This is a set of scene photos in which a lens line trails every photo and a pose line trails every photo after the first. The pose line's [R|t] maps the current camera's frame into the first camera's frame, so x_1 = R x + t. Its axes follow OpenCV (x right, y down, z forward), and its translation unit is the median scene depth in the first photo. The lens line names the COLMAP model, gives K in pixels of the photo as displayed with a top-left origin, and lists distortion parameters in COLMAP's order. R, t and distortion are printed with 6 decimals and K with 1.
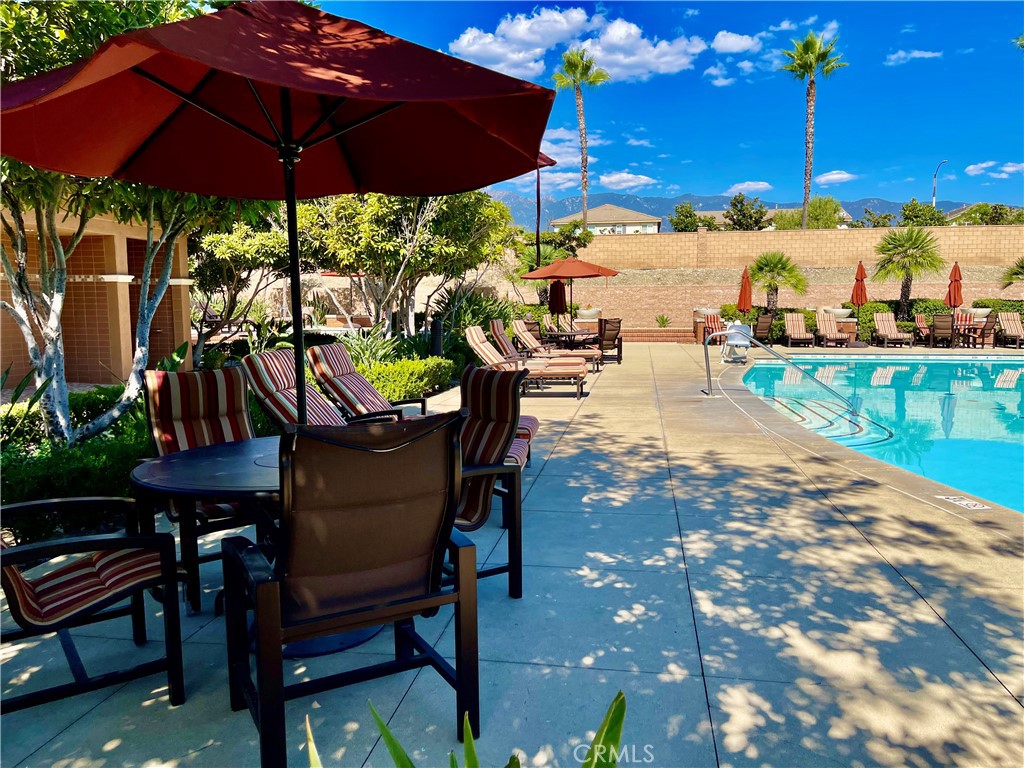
lens RADIAL K [[776.8, 0, 510.1], [0, 776.8, 387.7], [0, 0, 1]] dist [0.031483, -0.007517]
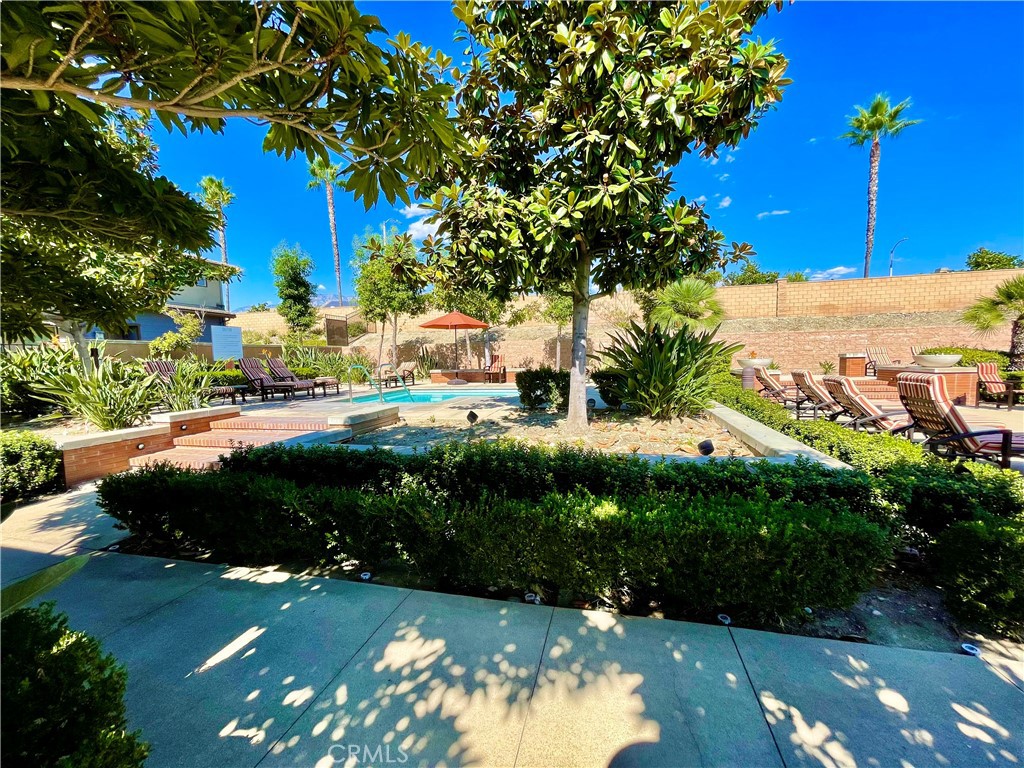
lens RADIAL K [[416.9, 0, 511.3], [0, 416.9, 386.5], [0, 0, 1]] dist [0.006342, 0.000056]
pose [[0.996786, -0.015539, -0.078585, -0.216118], [0.012969, 0.999368, -0.033110, -0.122428], [0.079050, 0.031984, 0.996357, 1.116486]]
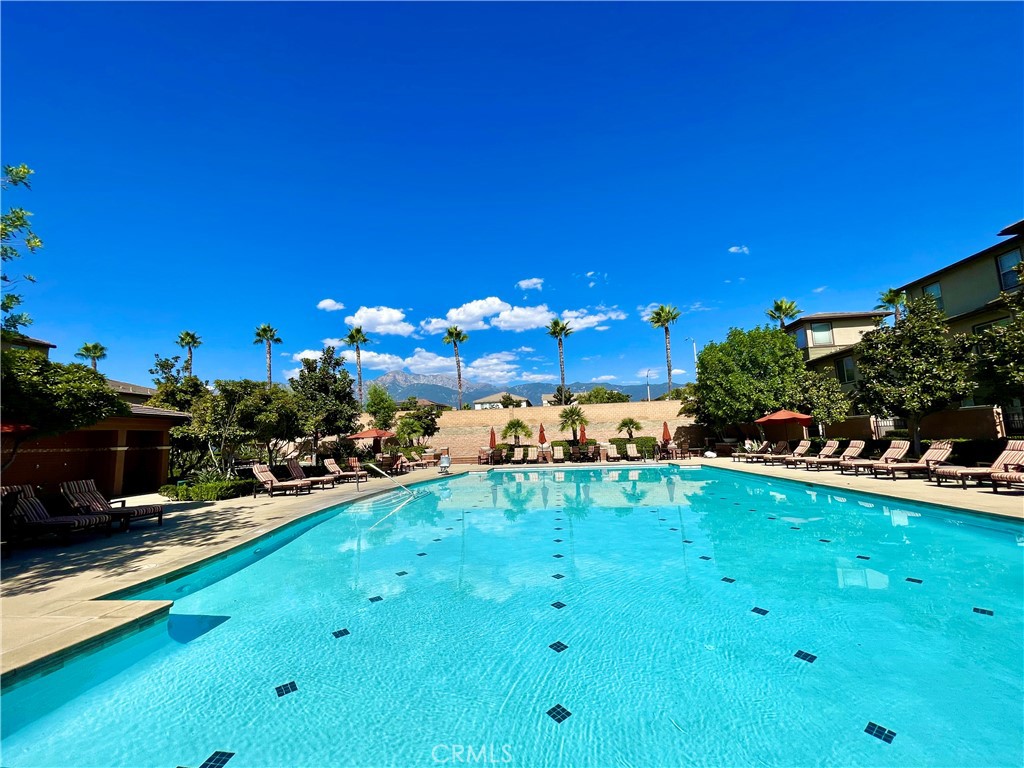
lens RADIAL K [[416.9, 0, 505.4], [0, 416.9, 386.5], [0, 0, 1]] dist [0.006342, 0.000056]
pose [[0.998576, -0.027590, 0.045651, 0.522845], [0.037598, 0.971150, -0.235485, 0.012252], [-0.037837, 0.236866, 0.970805, -0.240181]]
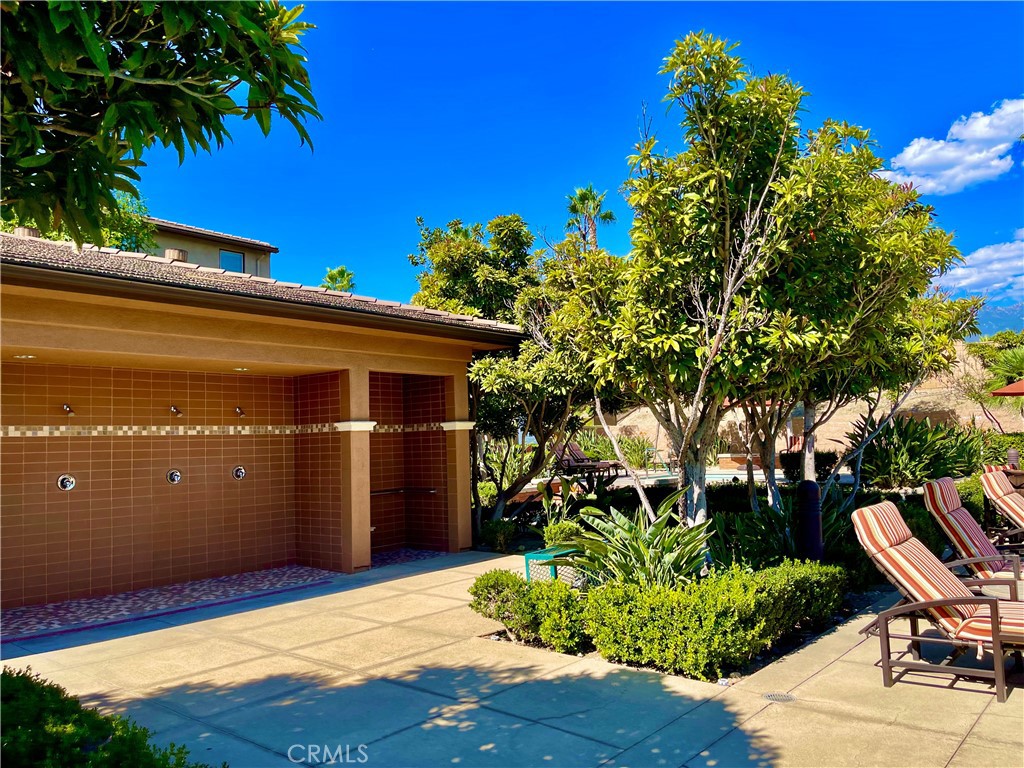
lens RADIAL K [[776.8, 0, 525.6], [0, 776.8, 403.9], [0, 0, 1]] dist [0.031483, -0.007517]
pose [[0.864166, -0.051781, -0.500536, 0.006299], [-0.022517, 0.989716, -0.141262, -0.056172], [0.502703, 0.133344, 0.854113, 0.419887]]
